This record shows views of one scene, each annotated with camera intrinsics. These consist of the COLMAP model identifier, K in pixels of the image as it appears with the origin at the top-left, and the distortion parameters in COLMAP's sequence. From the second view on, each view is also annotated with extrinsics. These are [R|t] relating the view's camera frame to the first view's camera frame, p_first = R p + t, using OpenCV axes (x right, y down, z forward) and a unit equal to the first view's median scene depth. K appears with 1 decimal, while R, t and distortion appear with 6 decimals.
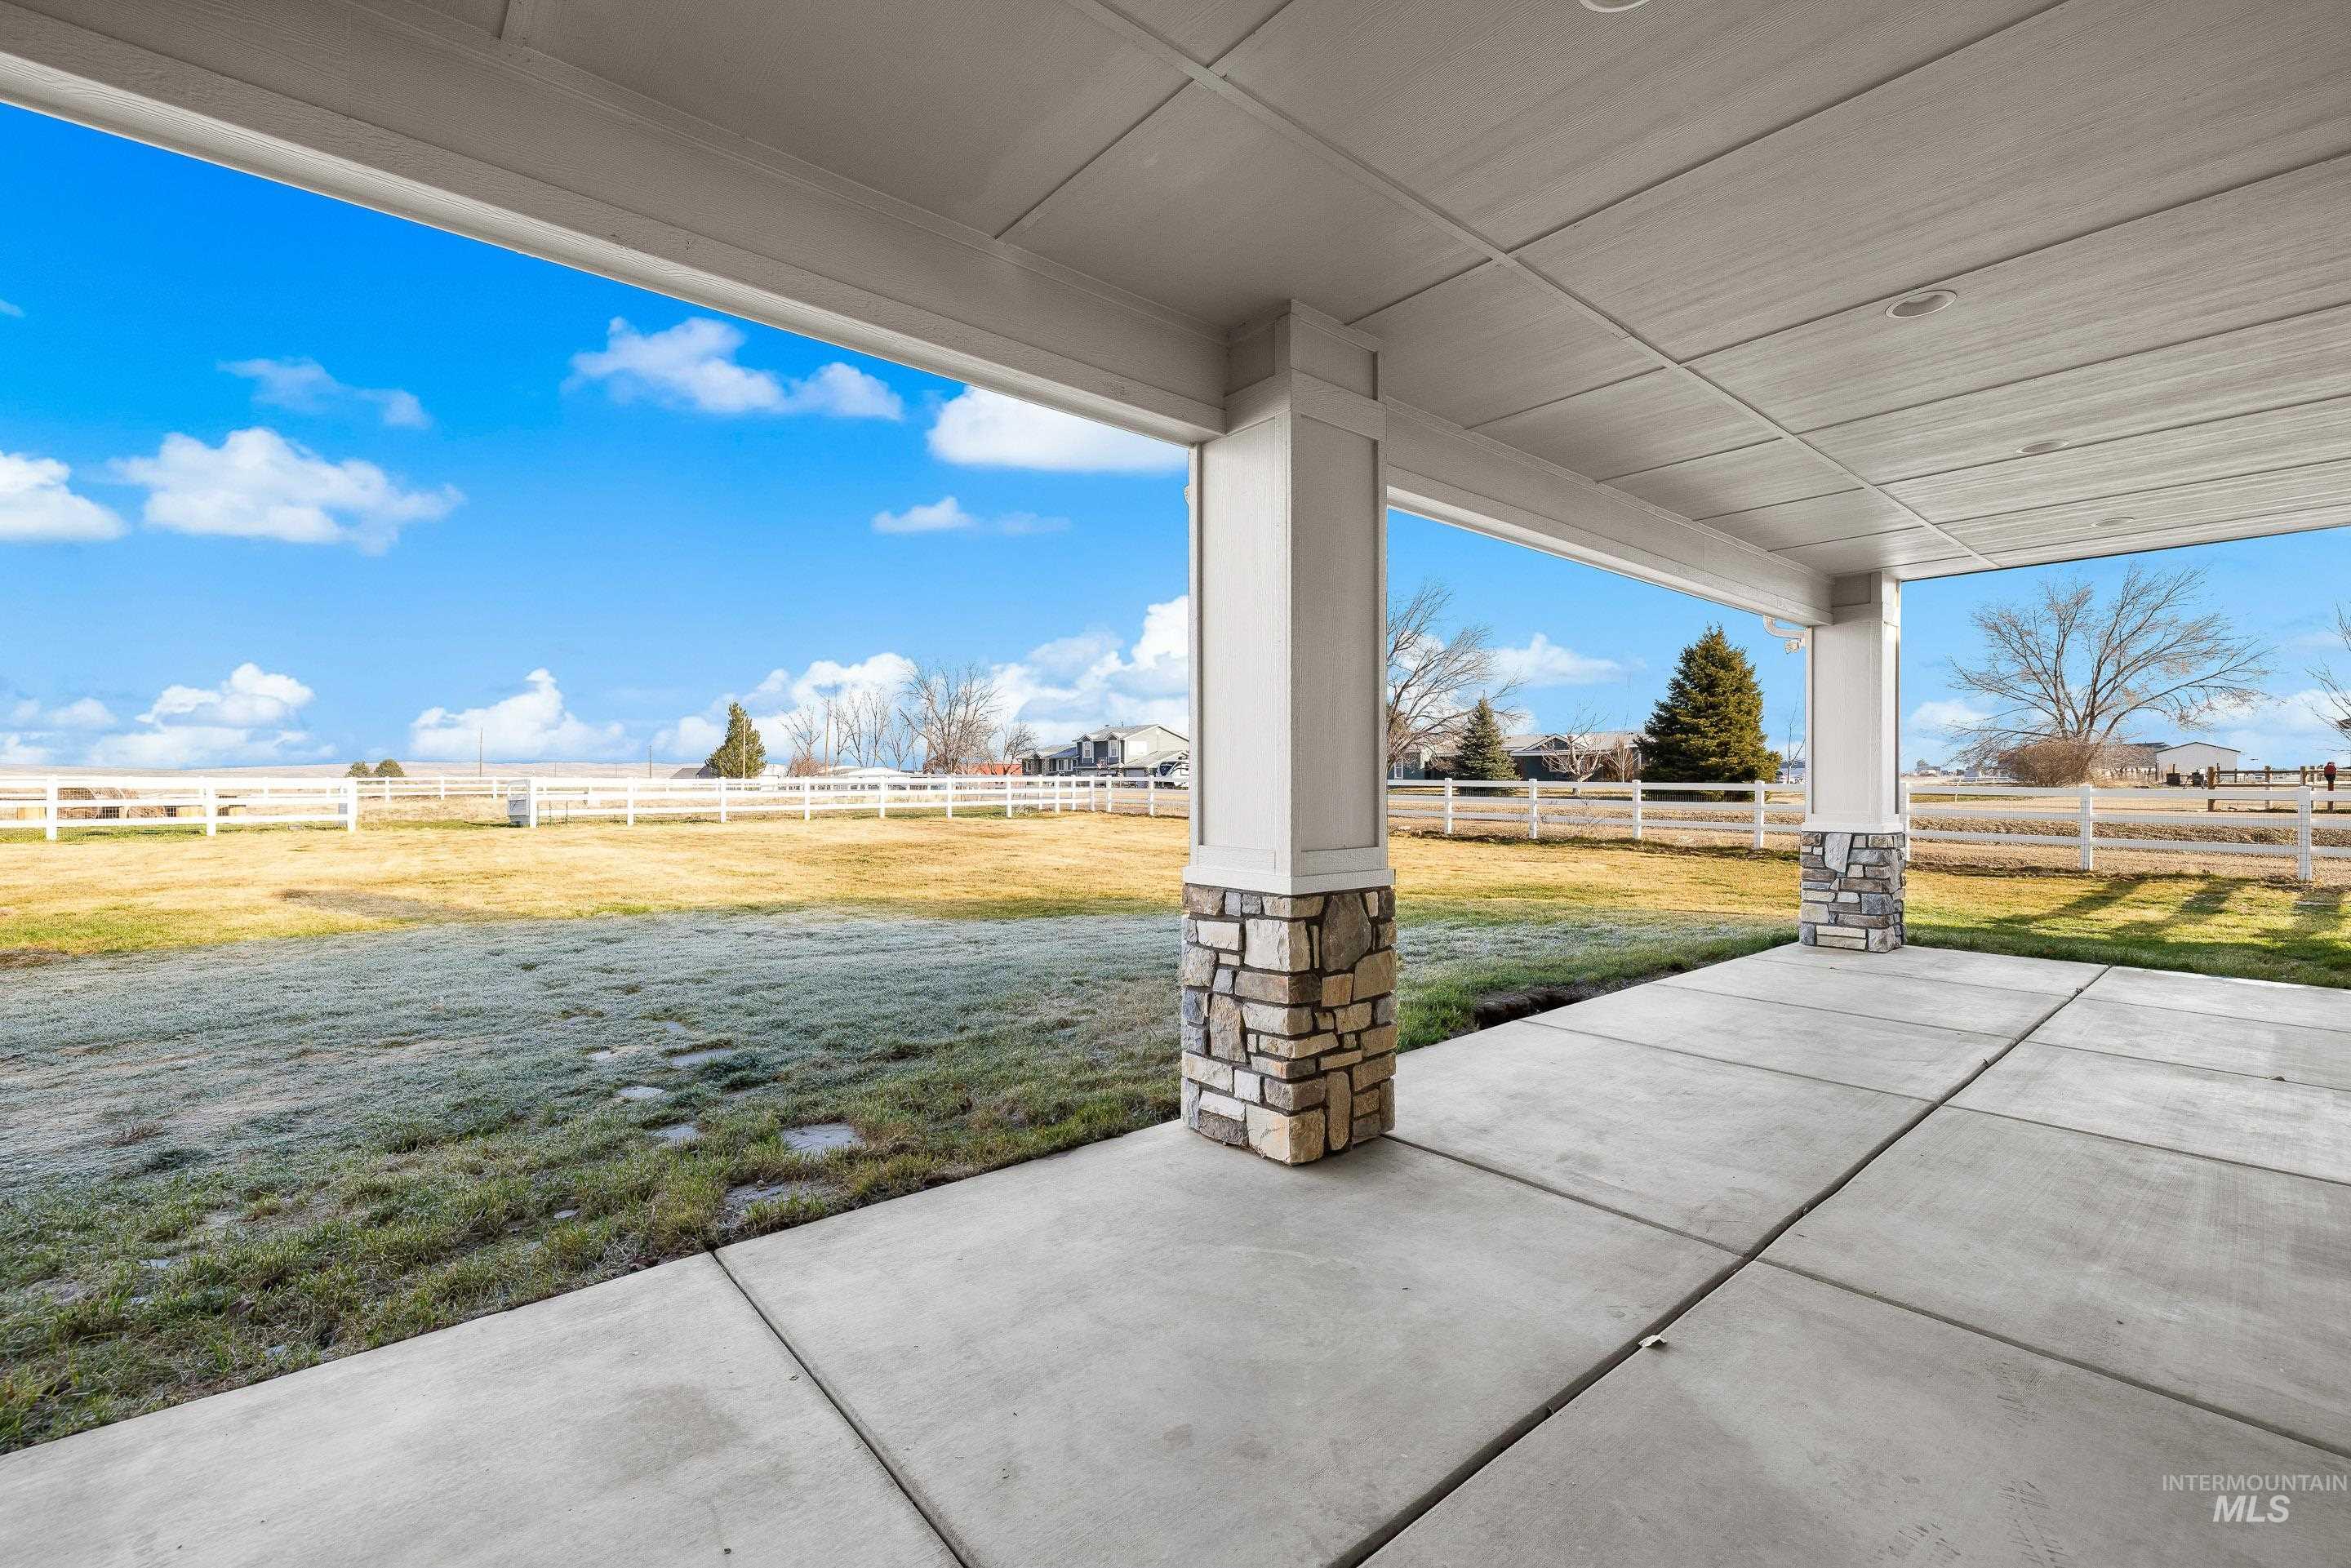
lens RADIAL K [[986.5, 0, 1167.9], [0, 986.5, 782.9], [0, 0, 1]] dist [-0.002071, -0.000122]
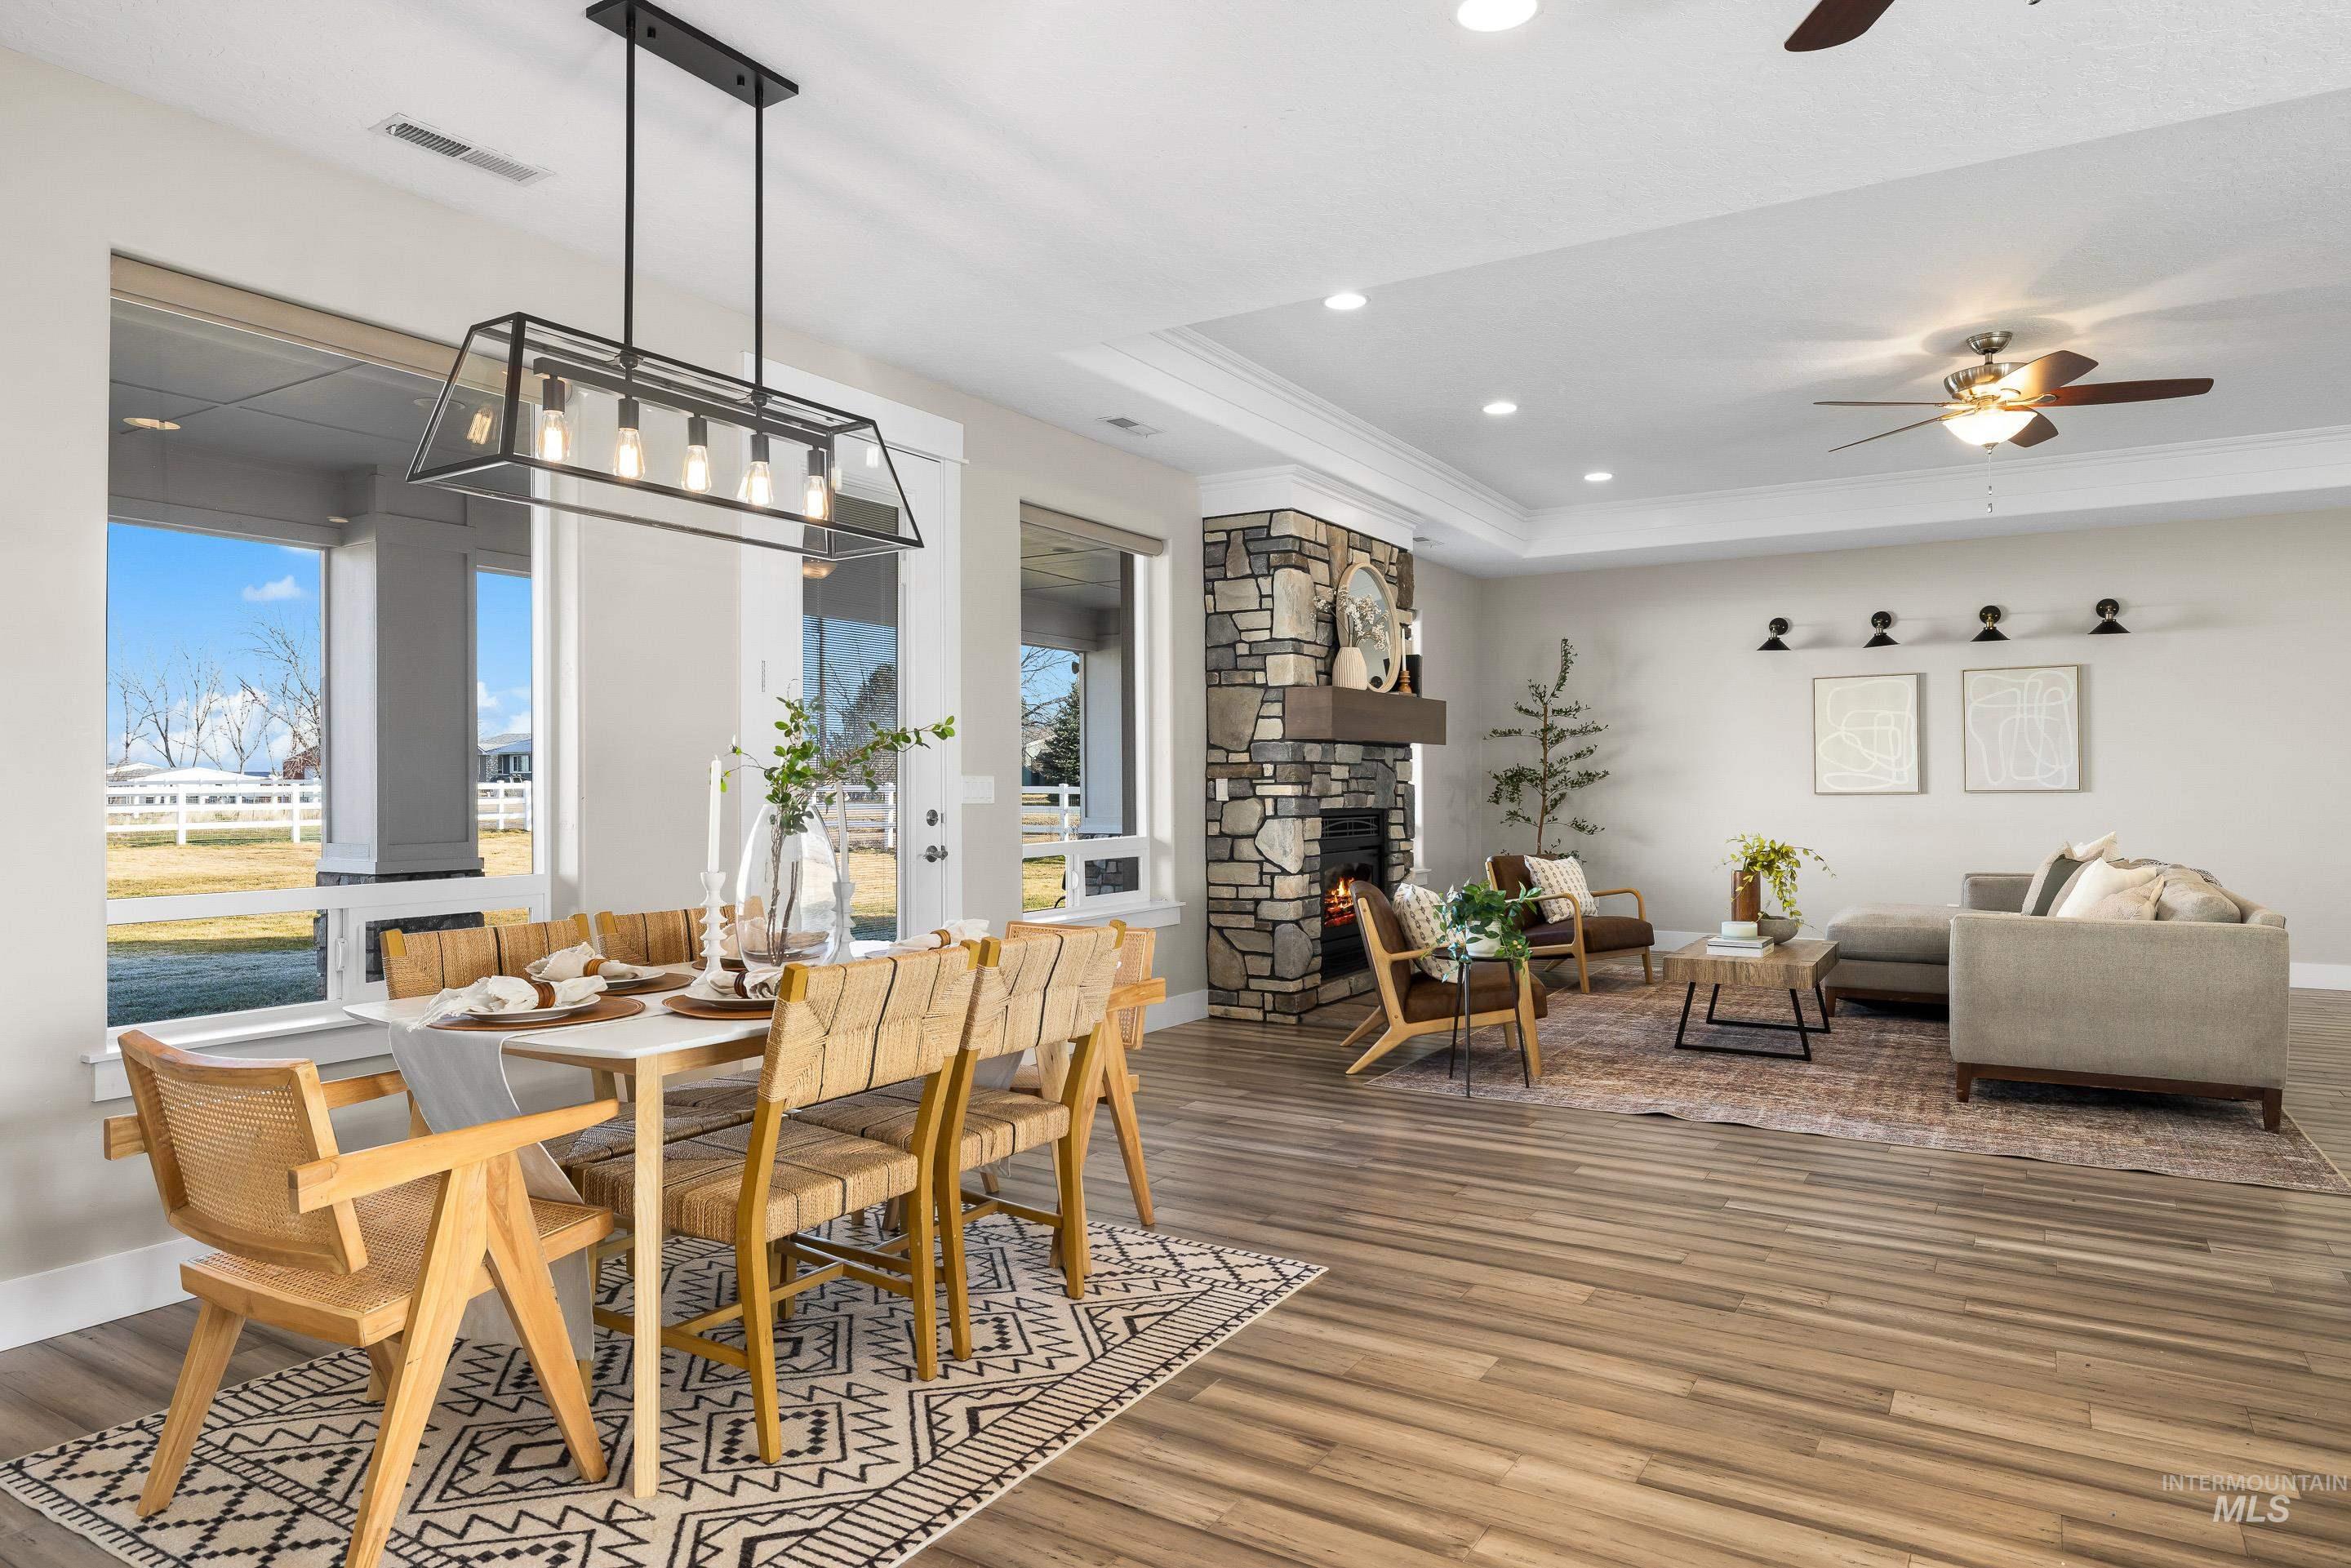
lens RADIAL K [[1407.9, 0, 1175.5], [0, 1407.9, 784.0], [0, 0, 1]] dist [-0.004485, 0.000244]
pose [[0.950472, -0.003961, 0.310784, 0.055813], [0.004912, 0.999985, -0.002278, -0.000808], [-0.310770, 0.003692, 0.950478, -0.124420]]
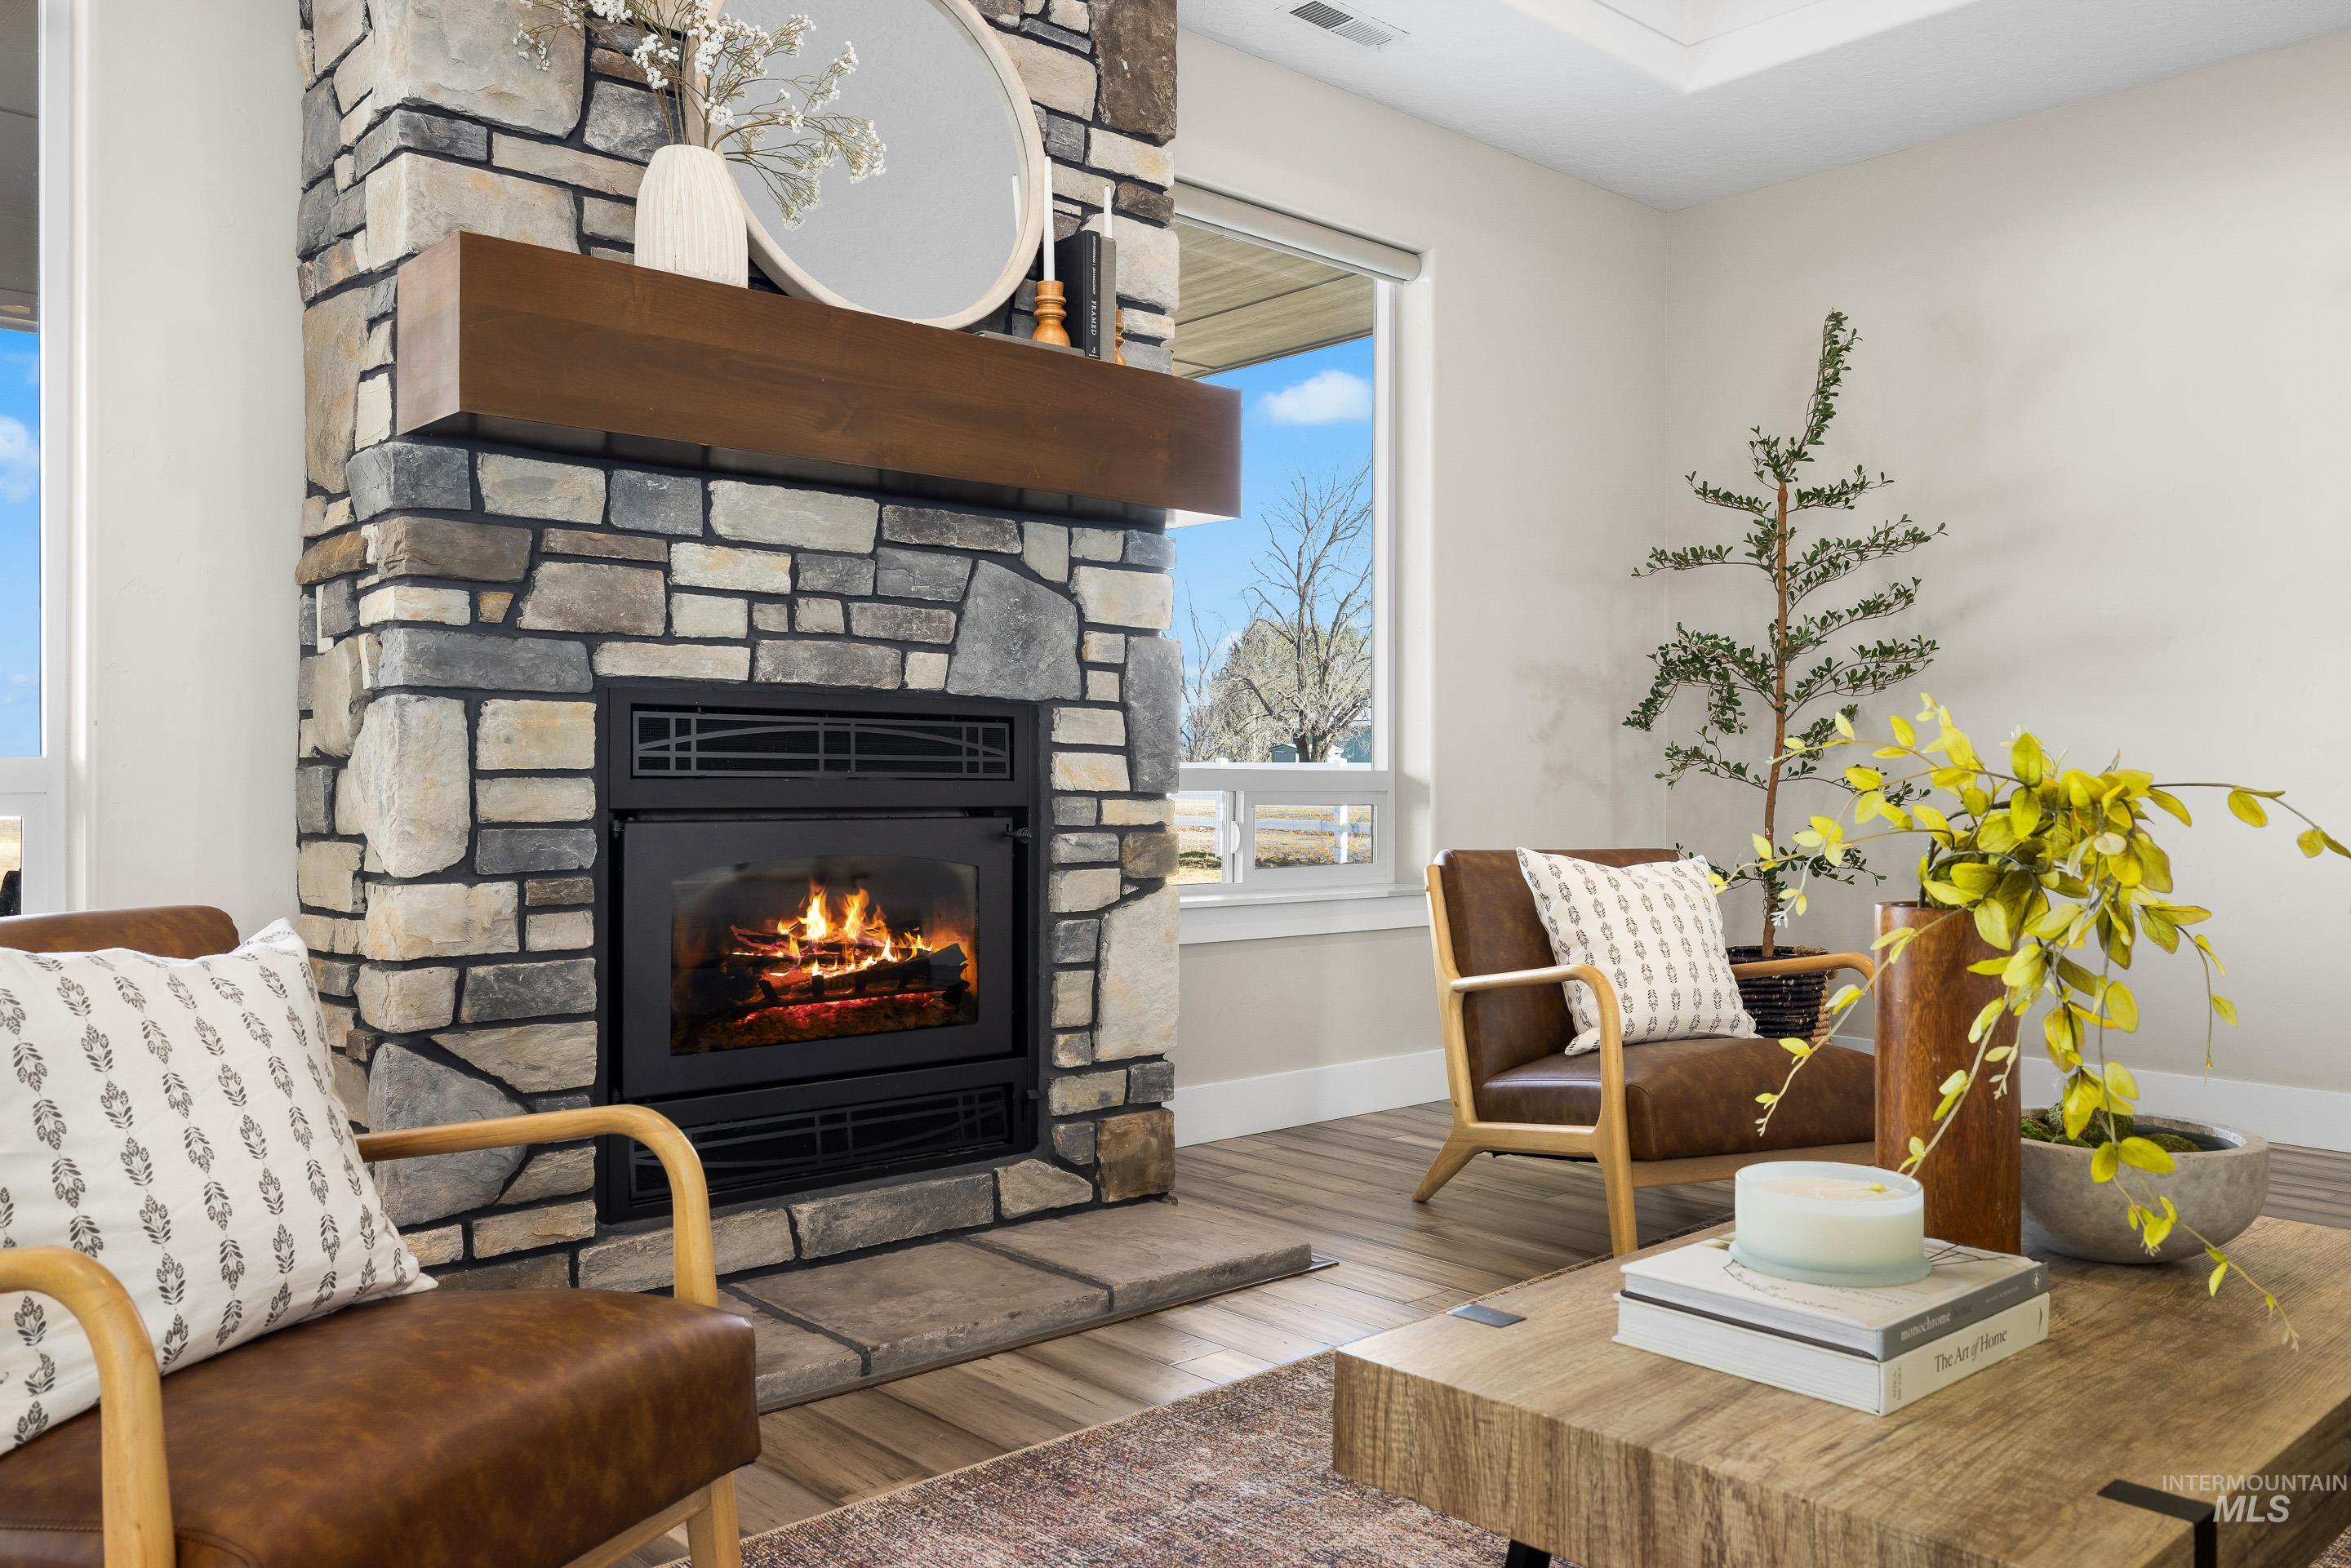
lens RADIAL K [[1785.8, 0, 1173.2], [0, 1785.8, 774.0], [0, 0, 1]] dist [-0.003295, -0.000911]
pose [[0.999550, 0.000554, 0.030008, 0.163952], [-0.000364, 0.999980, -0.006335, 0.007539], [-0.030011, 0.006321, 0.999530, -0.017633]]
